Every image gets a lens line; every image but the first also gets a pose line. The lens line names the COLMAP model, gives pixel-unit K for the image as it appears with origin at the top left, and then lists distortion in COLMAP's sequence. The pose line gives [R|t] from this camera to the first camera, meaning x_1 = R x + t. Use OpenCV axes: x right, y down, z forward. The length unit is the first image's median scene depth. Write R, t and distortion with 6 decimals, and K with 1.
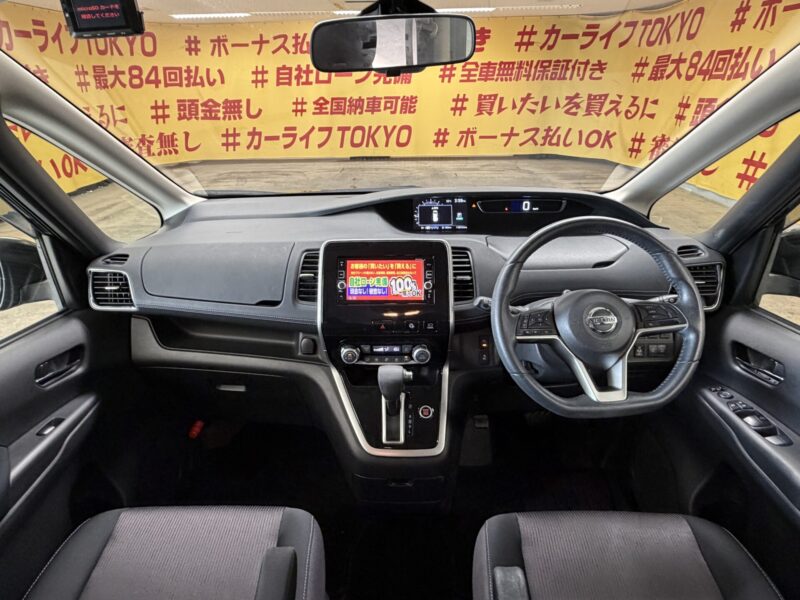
lens RADIAL K [[449.9, 0, 399.6], [0, 449.9, 296.6], [0, 0, 1]] dist [0.009394, -0.001105]
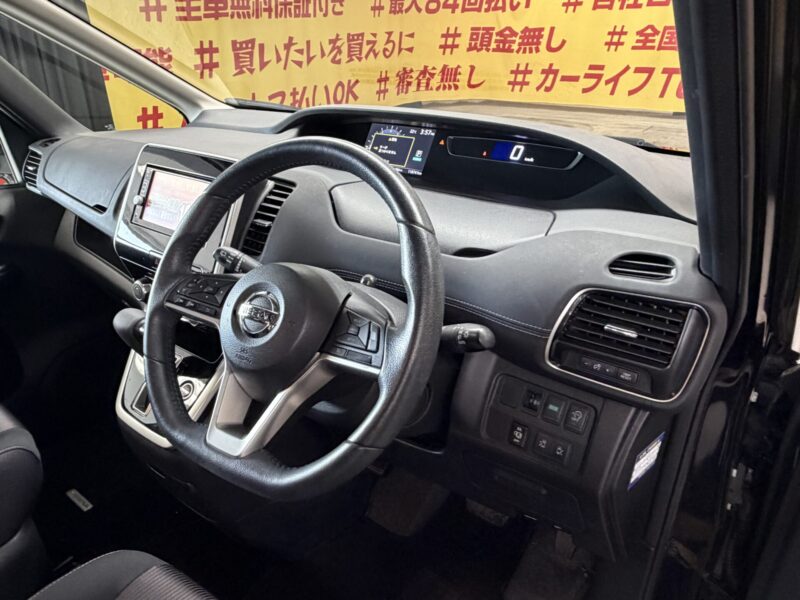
lens RADIAL K [[565.3, 0, 408.7], [0, 565.3, 300.8], [0, 0, 1]] dist [-0.002450, 0.012313]
pose [[0.819503, 0.258063, -0.511681, 0.092954], [-0.244371, 0.964987, 0.095303, -0.007423], [0.518360, 0.046939, 0.853873, 0.045395]]
